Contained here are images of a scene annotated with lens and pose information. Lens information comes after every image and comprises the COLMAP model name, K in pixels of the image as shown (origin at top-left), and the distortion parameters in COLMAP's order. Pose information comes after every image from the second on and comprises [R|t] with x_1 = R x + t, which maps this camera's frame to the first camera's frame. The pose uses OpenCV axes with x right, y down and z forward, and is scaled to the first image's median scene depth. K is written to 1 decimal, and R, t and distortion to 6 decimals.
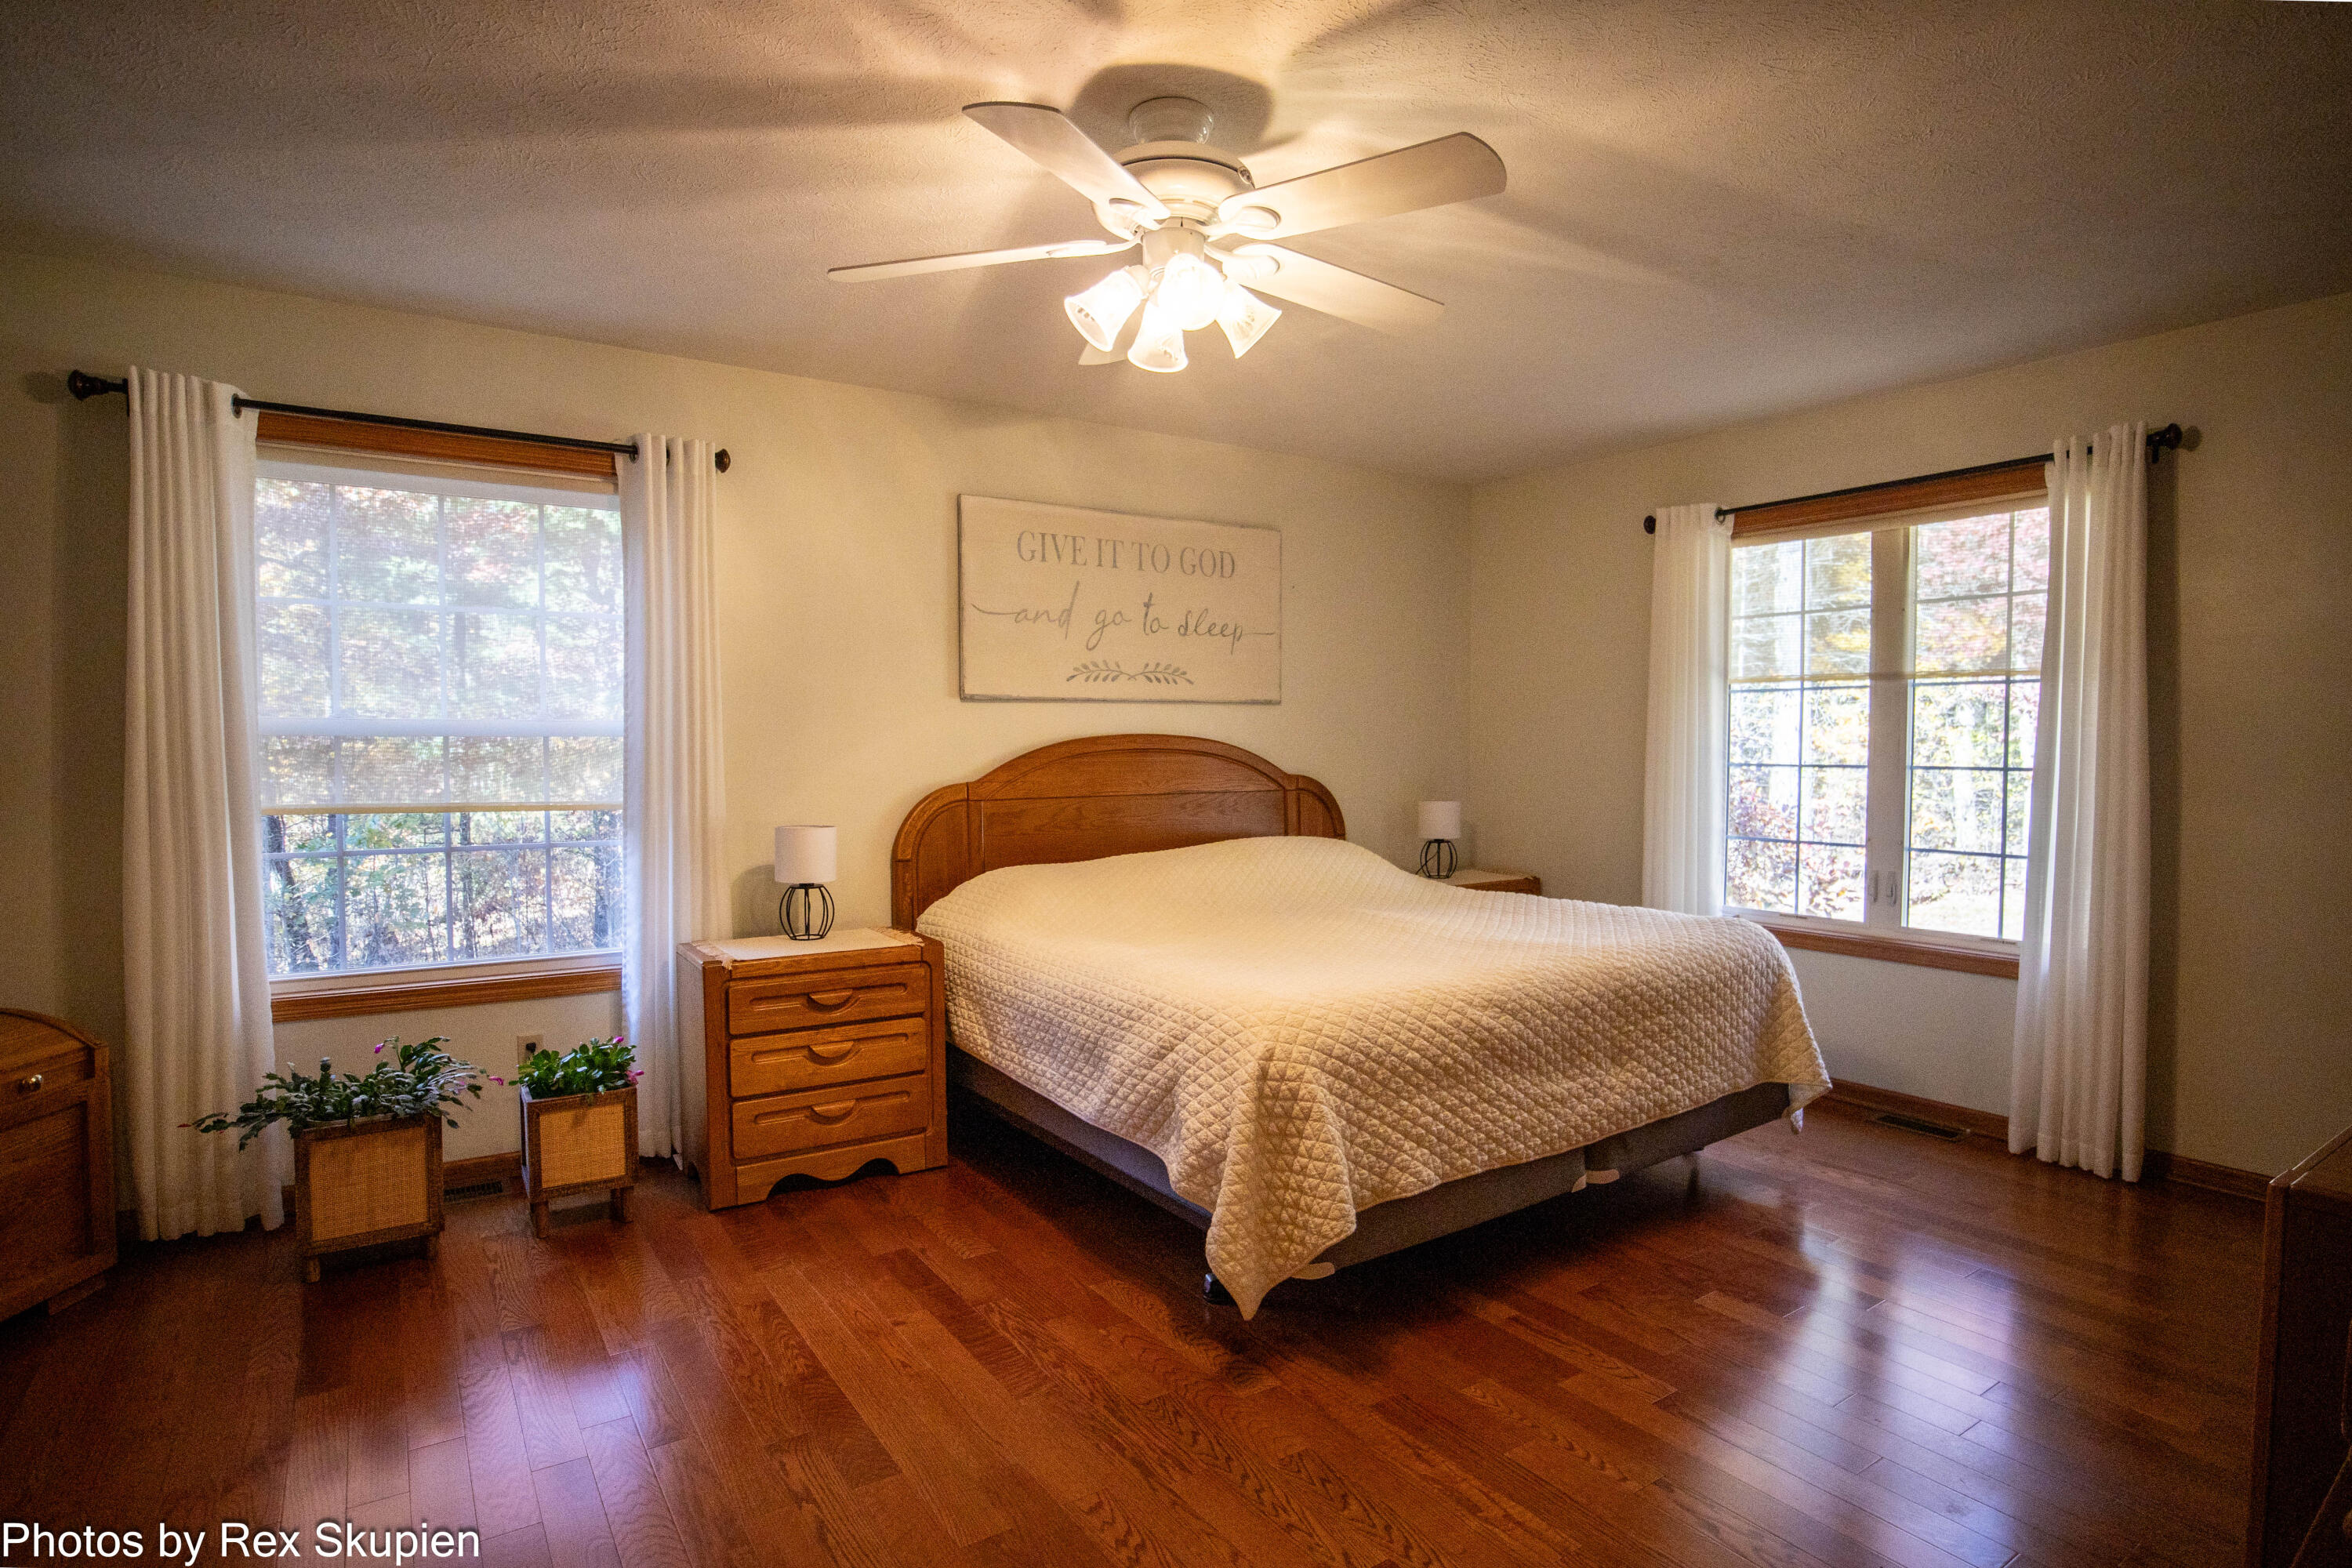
lens RADIAL K [[1199.3, 0, 1179.9], [0, 1199.3, 793.1], [0, 0, 1]] dist [-0.049010, 0.023879]
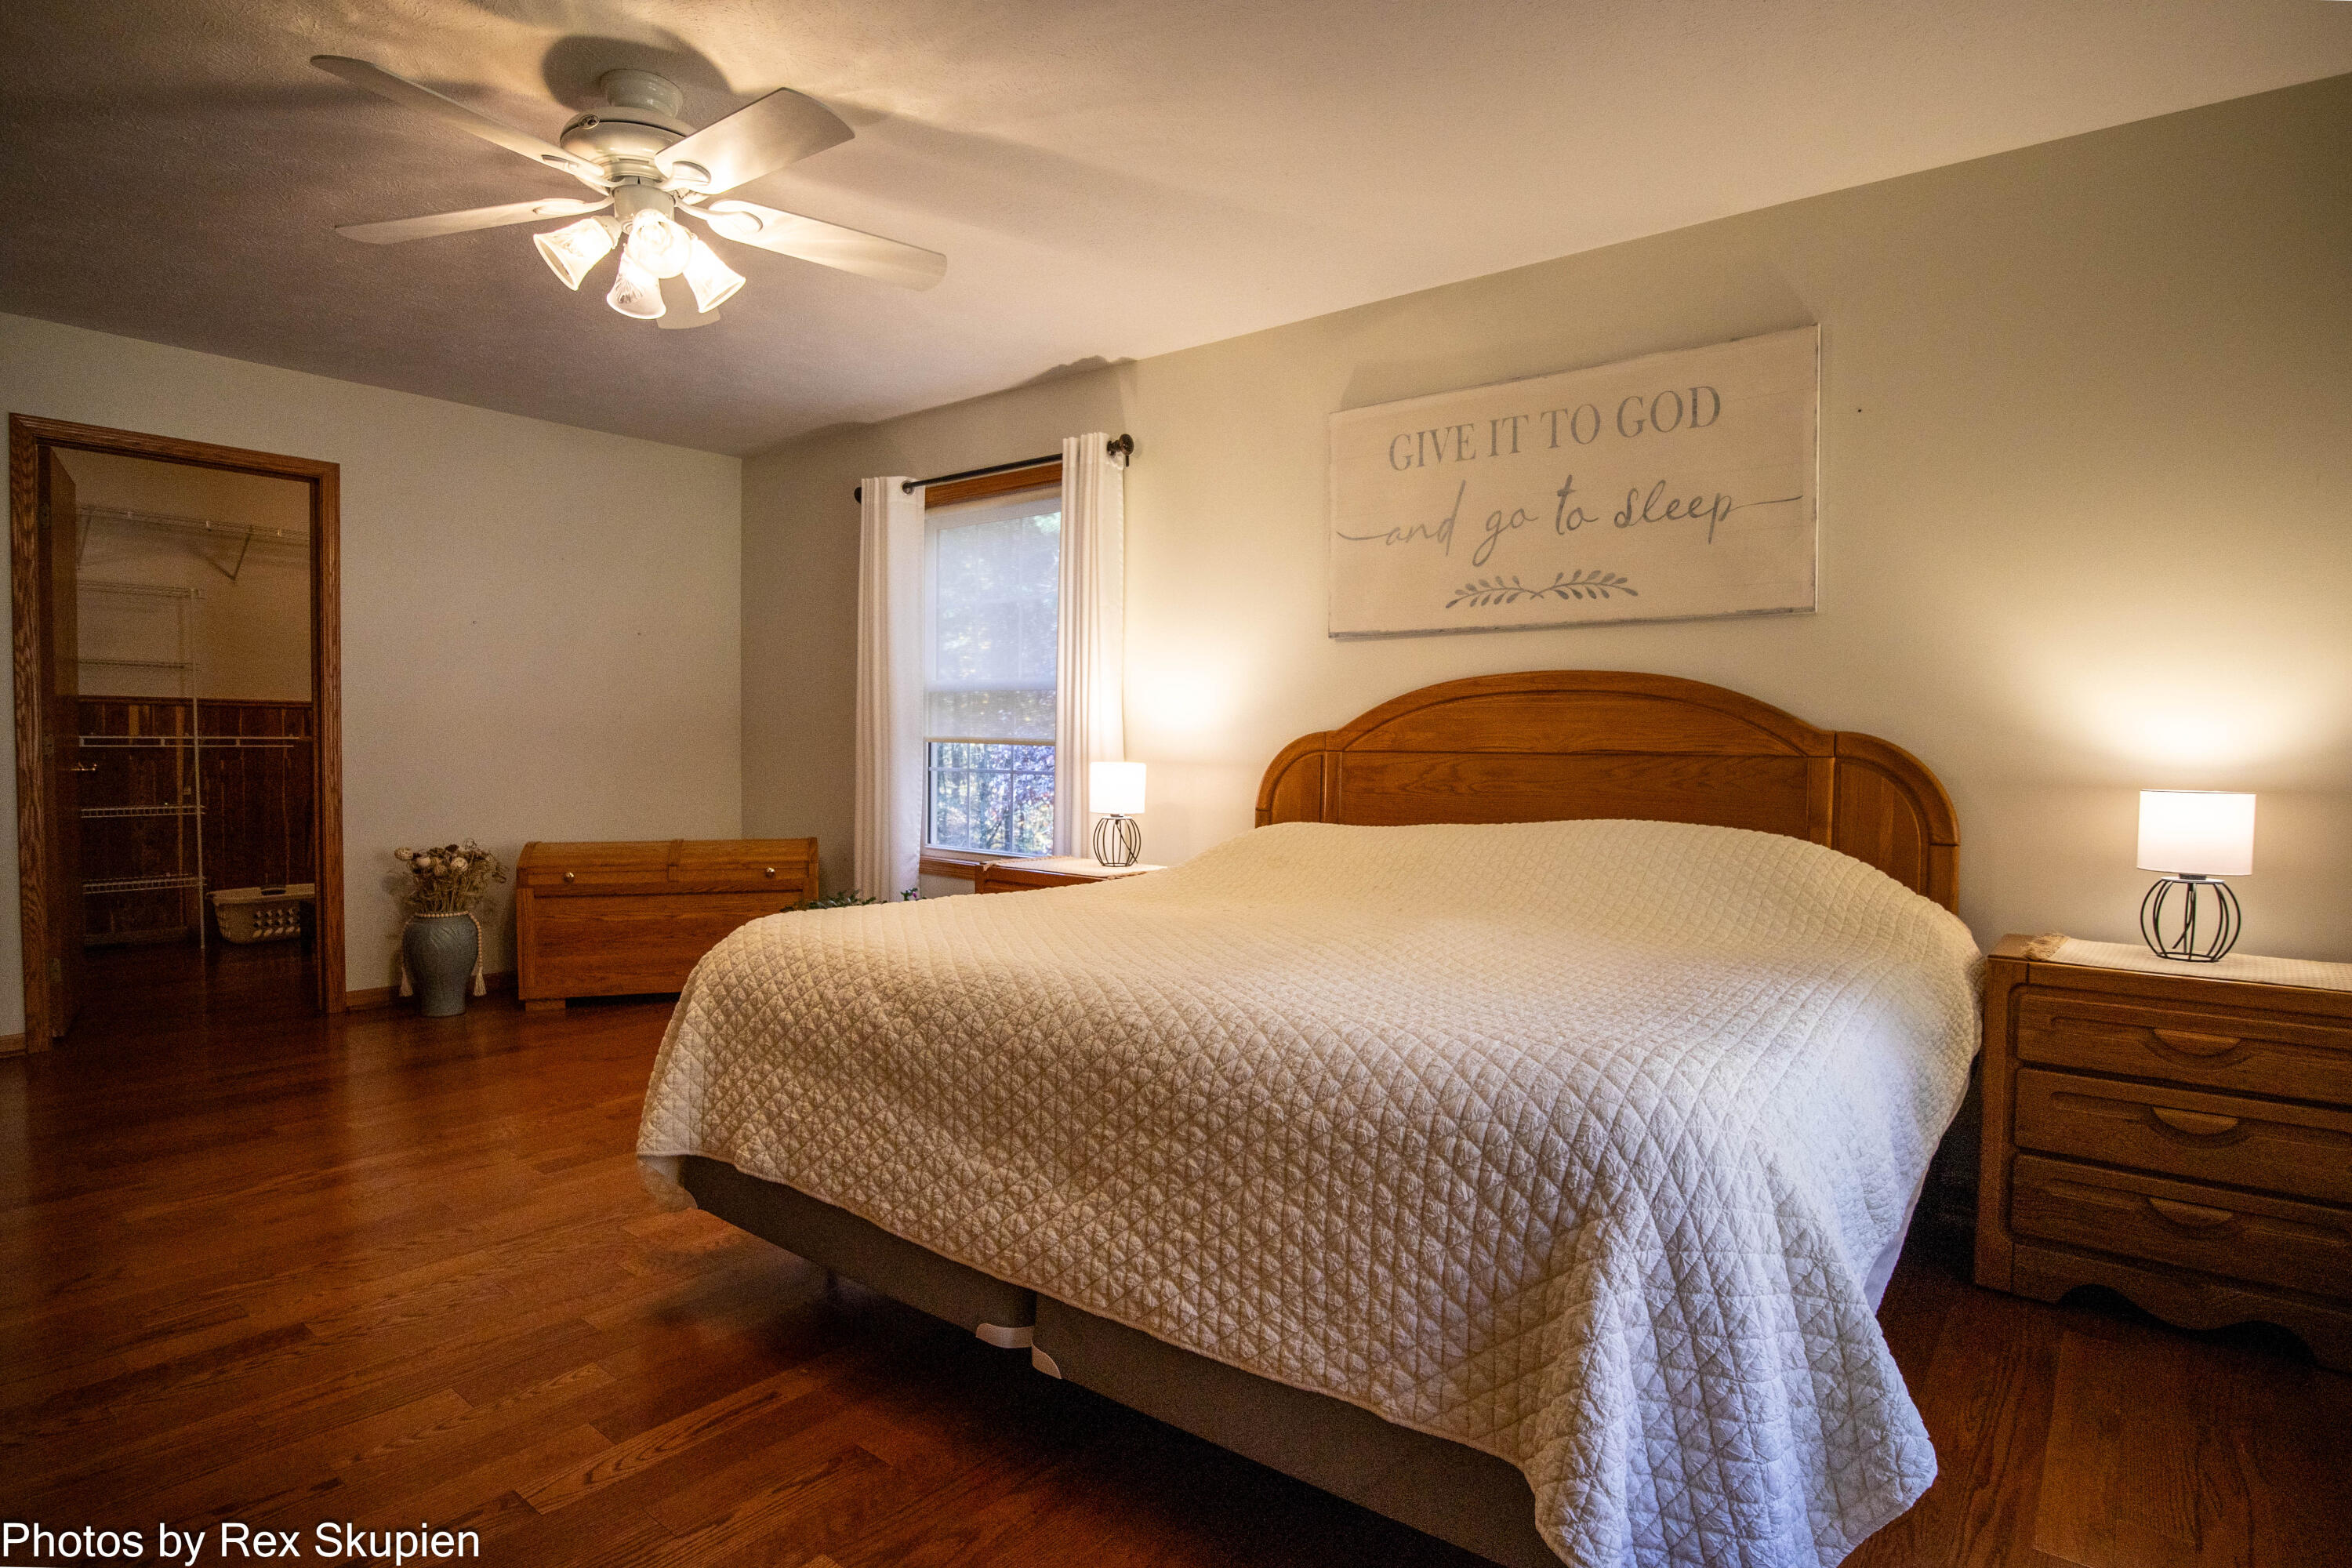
lens RADIAL K [[1199.3, 0, 1179.9], [0, 1199.3, 793.1], [0, 0, 1]] dist [-0.049010, 0.023879]
pose [[0.313701, 0.044579, -0.948475, 0.843527], [-0.051731, 0.998216, 0.029807, 0.021773], [0.948111, 0.039715, 0.315448, 0.794181]]
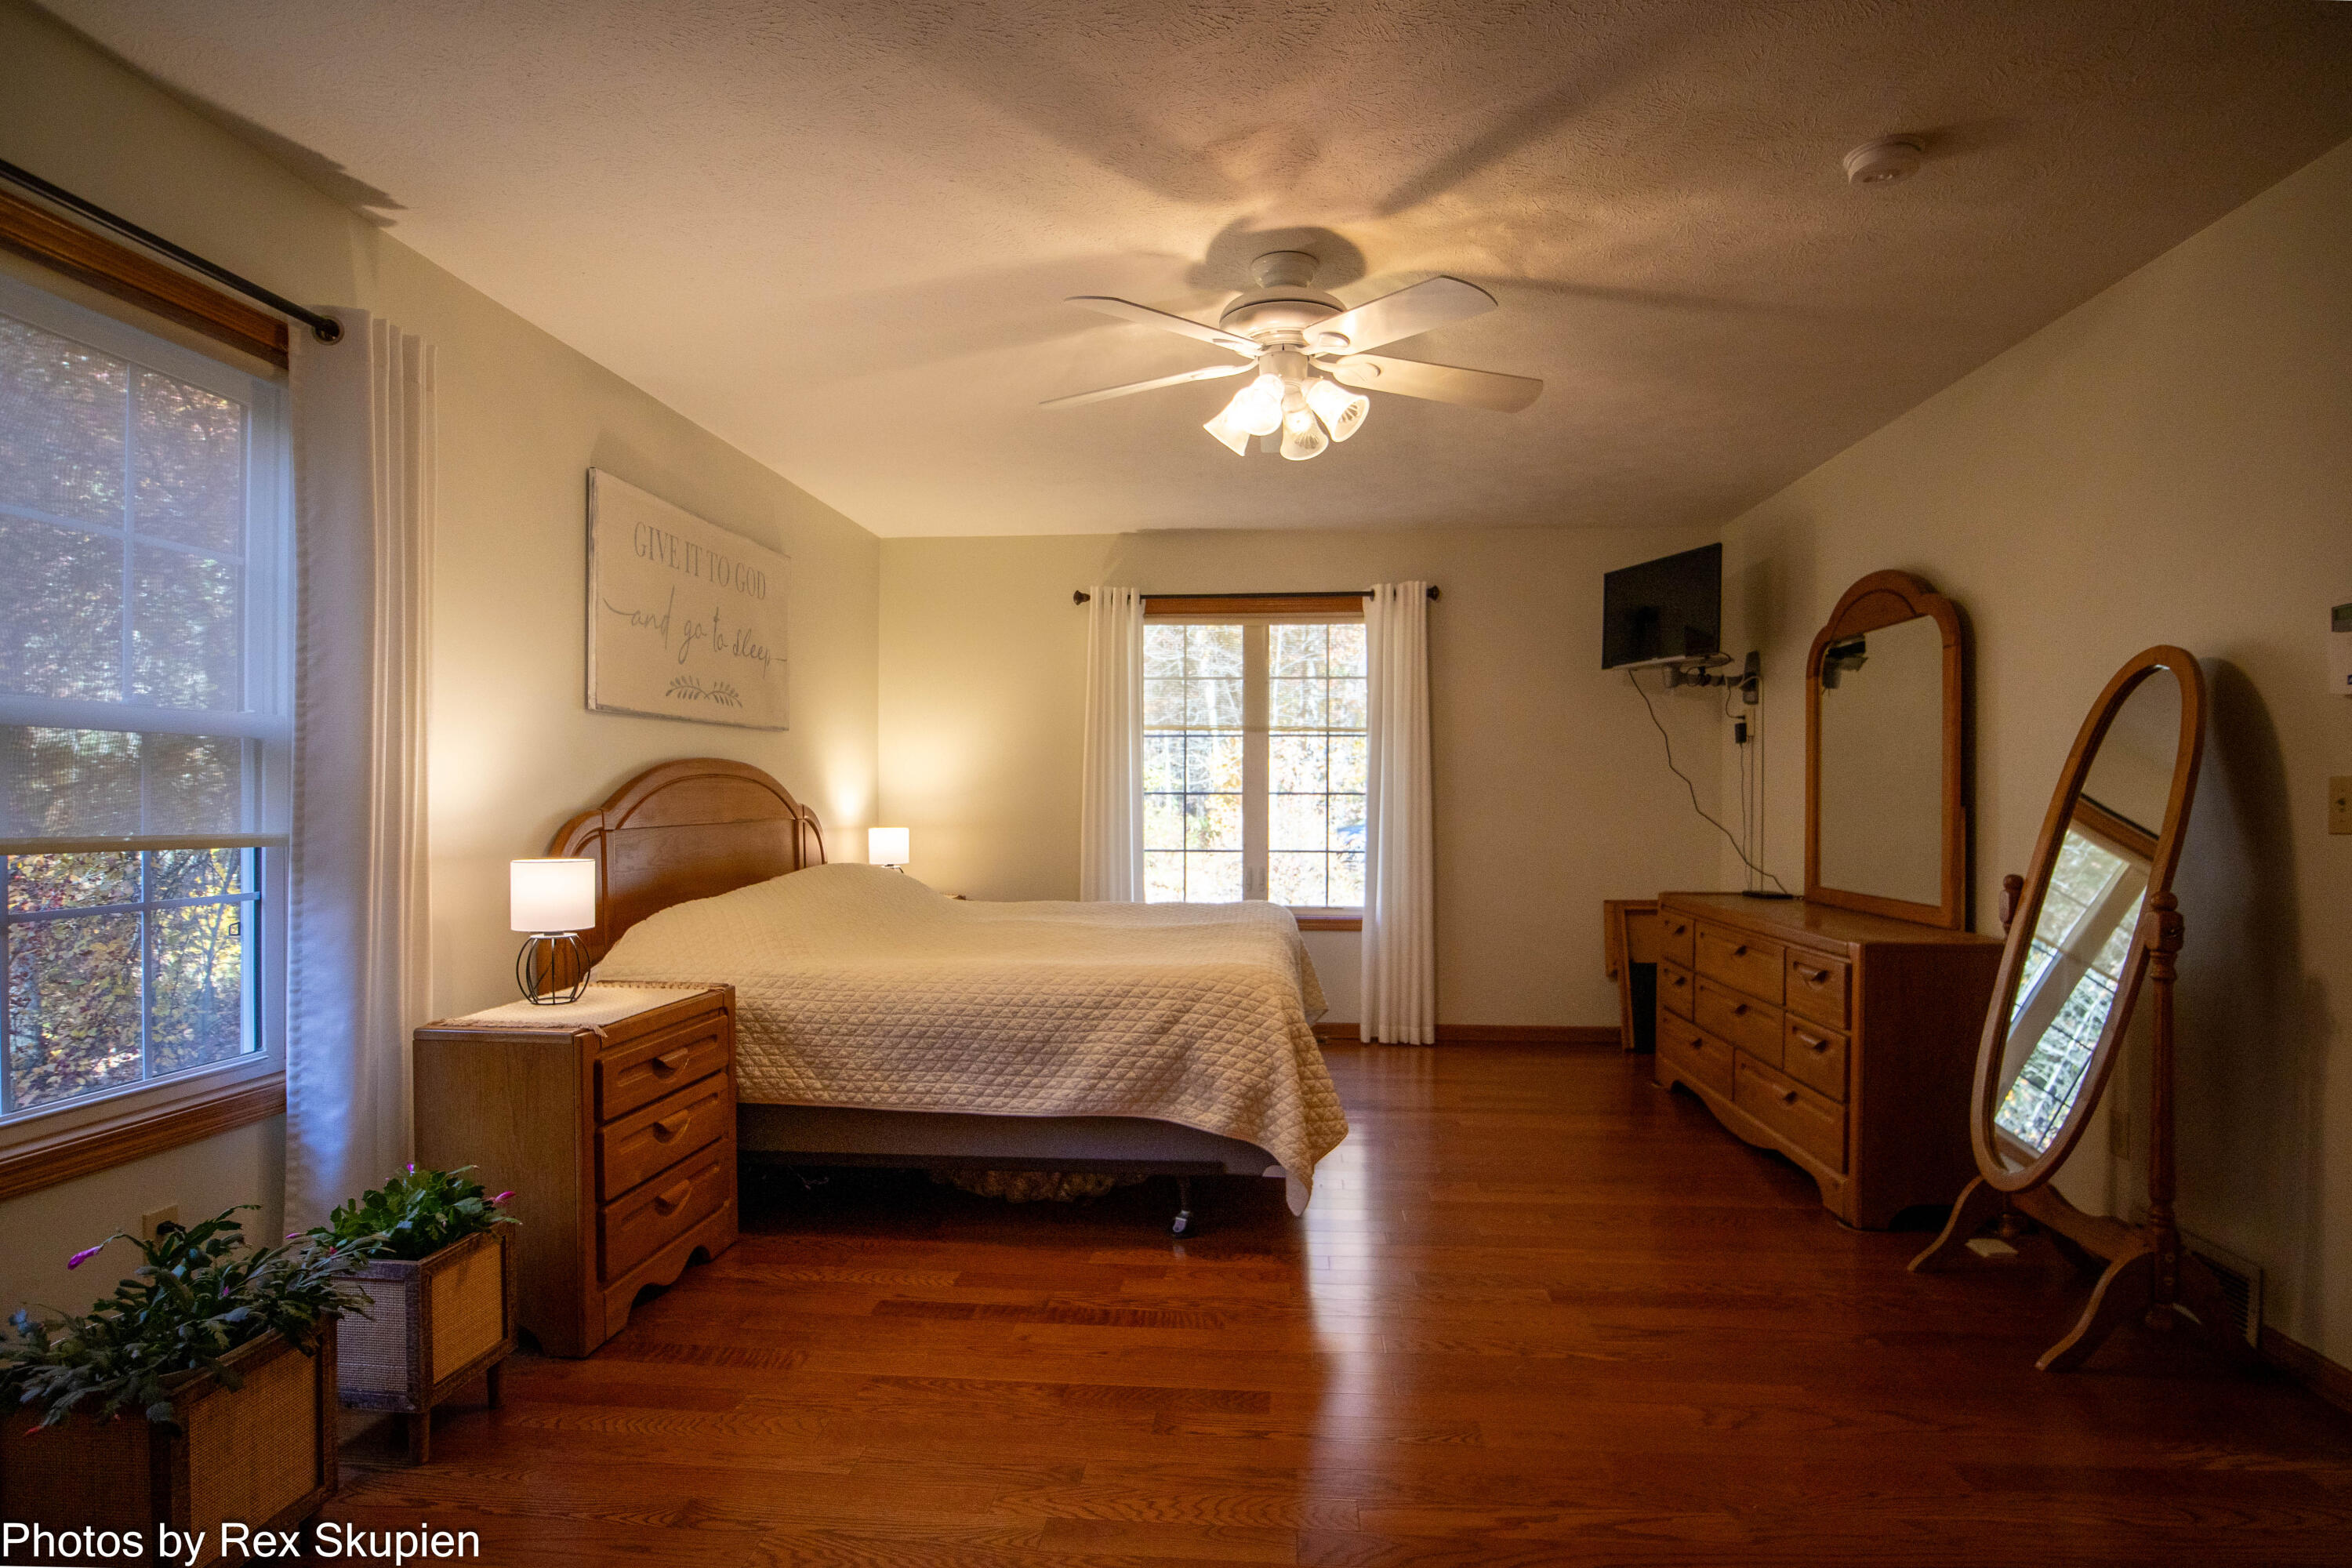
lens RADIAL K [[1215.8, 0, 1147.1], [0, 1215.8, 798.4], [0, 0, 1]] dist [-0.027146, 0.010294]
pose [[0.645351, -0.000511, 0.763886, -0.752132], [0.029298, 0.999281, -0.024084, 0.019966], [-0.763324, 0.037923, 0.644902, 0.204313]]
